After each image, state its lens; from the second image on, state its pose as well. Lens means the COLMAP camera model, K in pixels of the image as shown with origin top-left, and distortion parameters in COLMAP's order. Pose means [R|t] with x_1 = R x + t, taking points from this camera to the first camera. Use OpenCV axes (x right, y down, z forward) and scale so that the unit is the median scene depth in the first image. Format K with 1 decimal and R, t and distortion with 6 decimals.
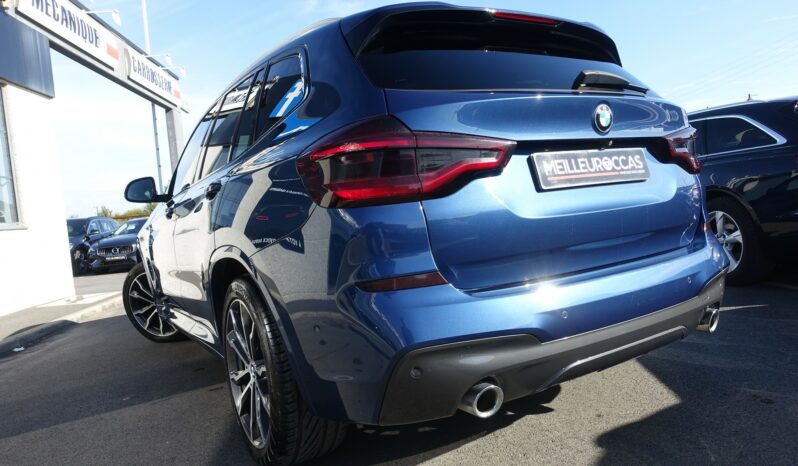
lens RADIAL K [[552.8, 0, 399.0], [0, 552.8, 233.0], [0, 0, 1]] dist [-0.005302, -0.002431]
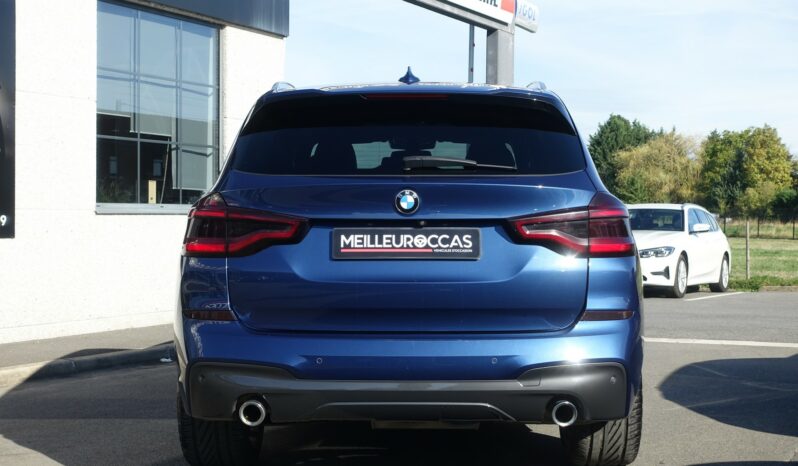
lens RADIAL K [[1177.3, 0, 399.0], [0, 1177.3, 233.0], [0, 0, 1]] dist [-0.013996, -0.004119]
pose [[0.839972, 0.106420, -0.532091, 1.582667], [-0.110577, 0.993574, 0.024158, -0.192673], [0.531243, 0.038545, 0.846342, -1.009145]]
